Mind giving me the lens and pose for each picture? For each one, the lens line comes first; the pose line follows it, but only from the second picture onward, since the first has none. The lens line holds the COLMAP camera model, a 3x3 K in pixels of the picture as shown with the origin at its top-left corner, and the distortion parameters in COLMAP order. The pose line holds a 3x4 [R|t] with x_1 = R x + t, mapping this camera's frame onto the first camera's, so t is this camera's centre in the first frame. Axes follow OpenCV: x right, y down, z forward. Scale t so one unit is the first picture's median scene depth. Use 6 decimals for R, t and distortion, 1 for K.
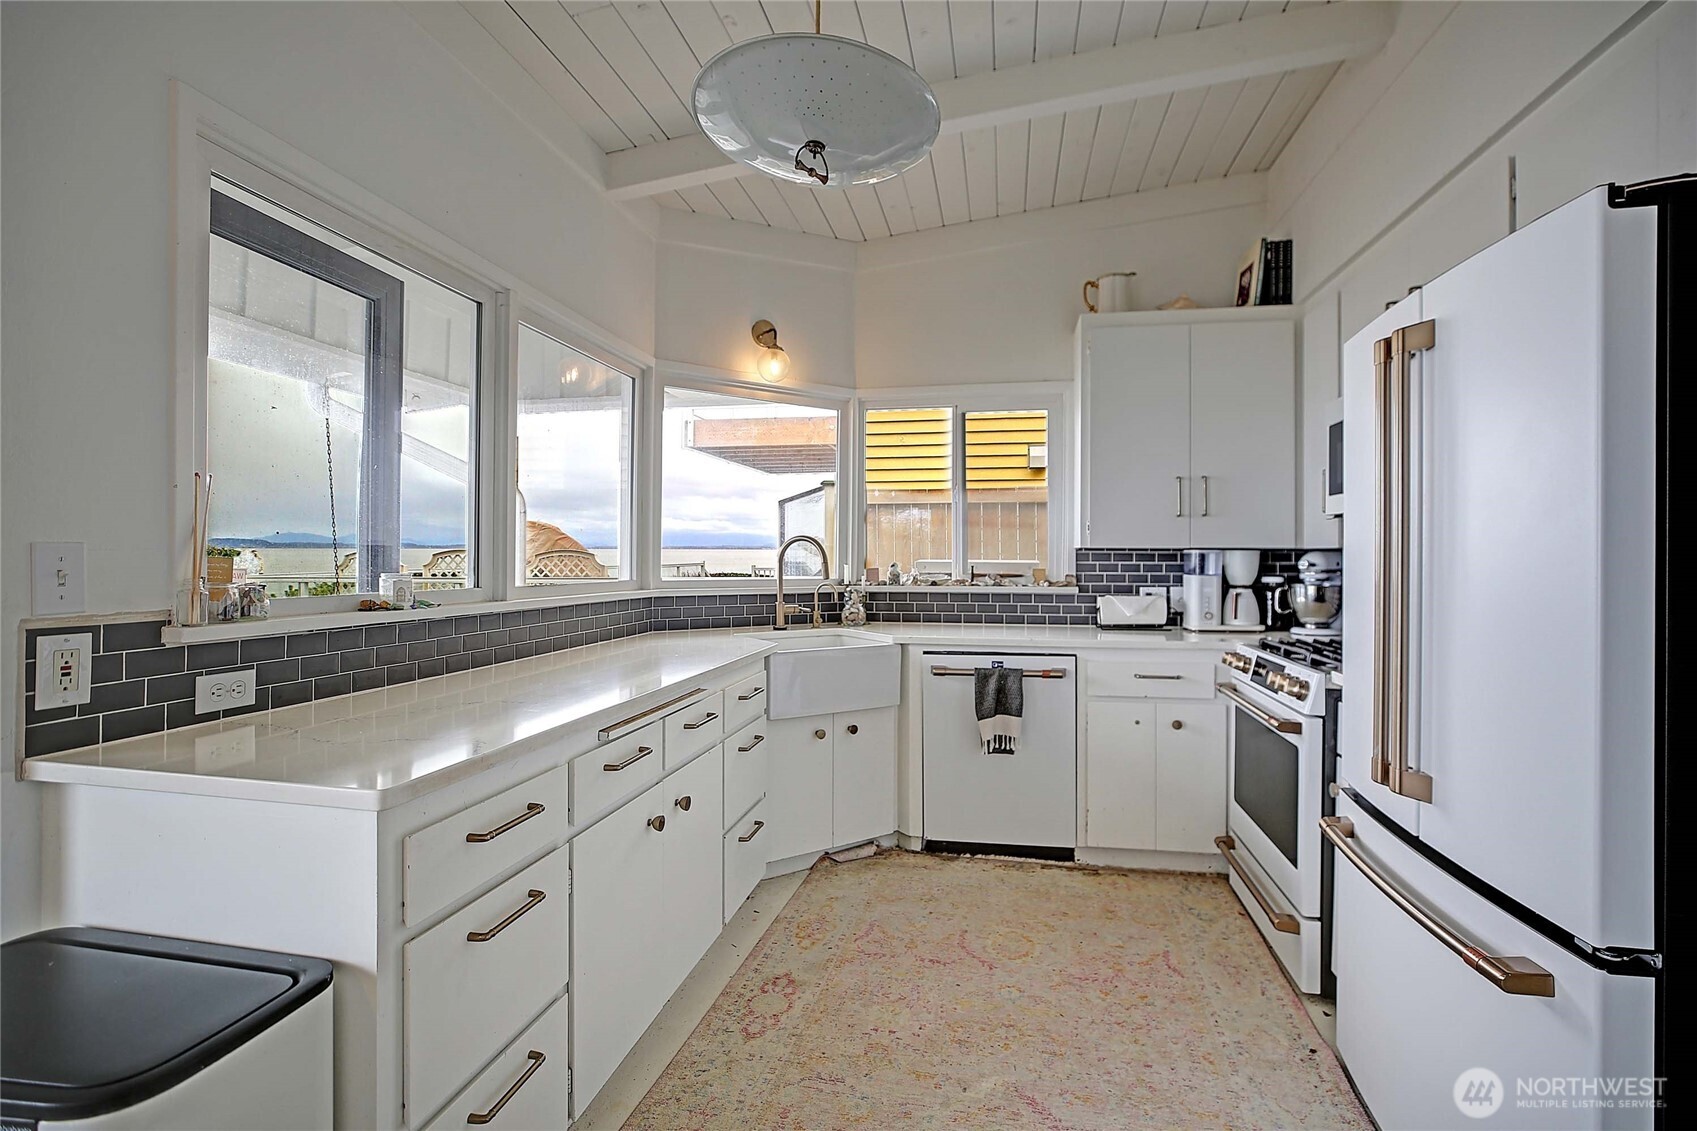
lens RADIAL K [[762.0, 0, 850.1], [0, 762.0, 549.7], [0, 0, 1]] dist [-0.043849, 0.014617]
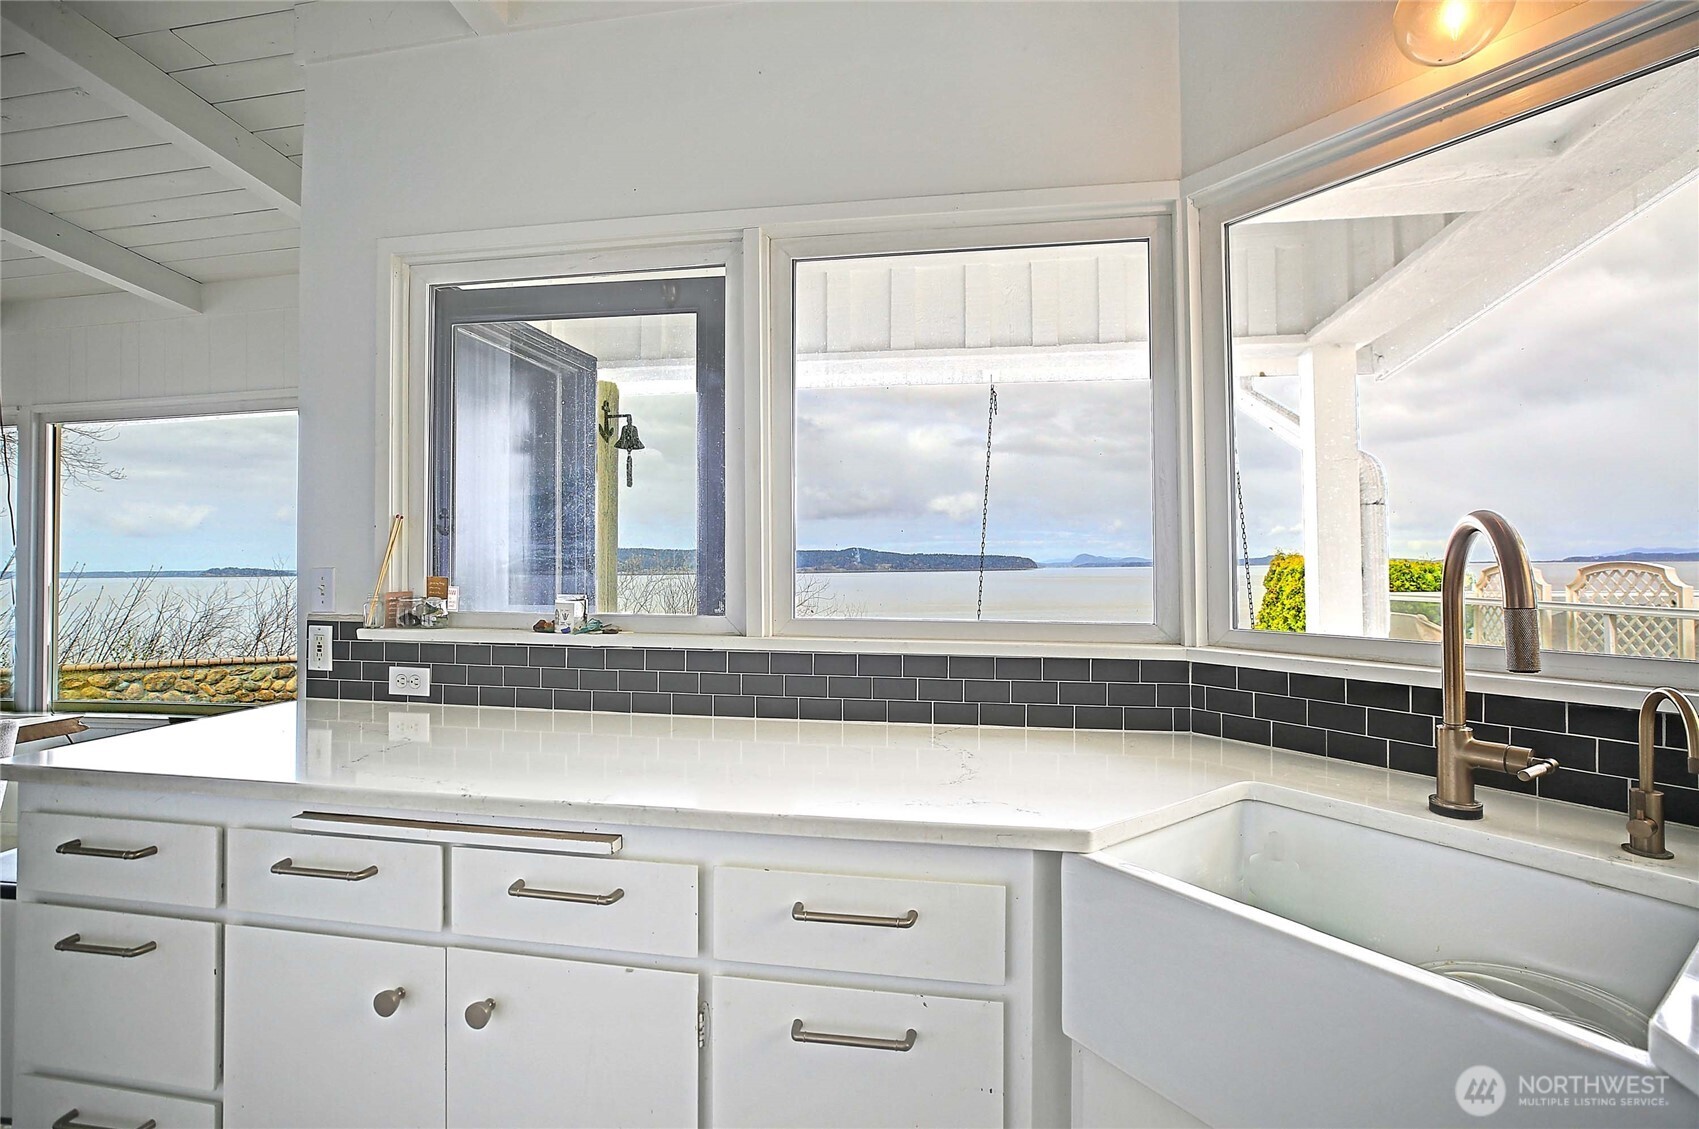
lens RADIAL K [[762.9, 0, 851.1], [0, 762.9, 548.7], [0, 0, 1]] dist [-0.043849, 0.014617]
pose [[0.038685, -0.025578, -0.998924, 0.224646], [0.007056, 0.999654, -0.025324, -0.000689], [0.999227, -0.006068, 0.038852, 0.771508]]
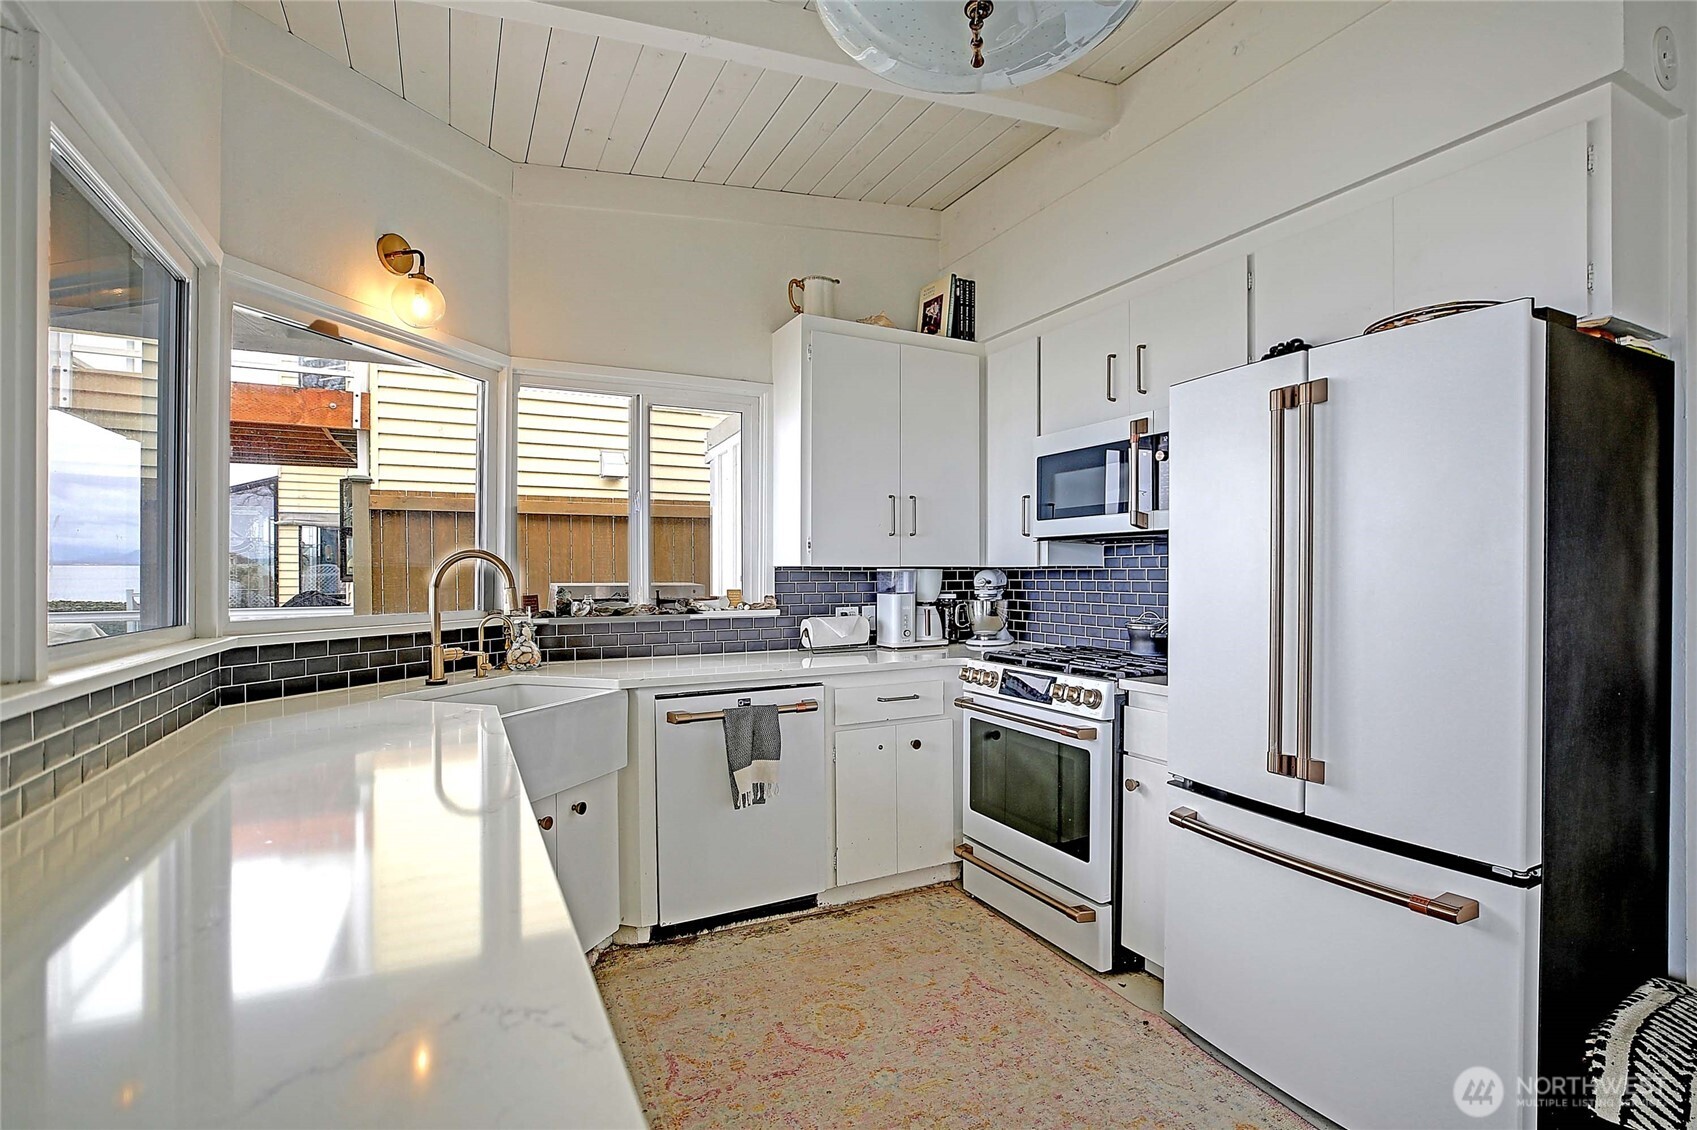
lens RADIAL K [[792.0, 0, 852.3], [0, 792.0, 574.5], [0, 0, 1]] dist [-0.049870, 0.023883]
pose [[0.783048, -0.006903, 0.621923, -0.264288], [-0.000186, 0.999936, 0.011333, -0.004445], [-0.621962, -0.008989, 0.782996, 0.222348]]
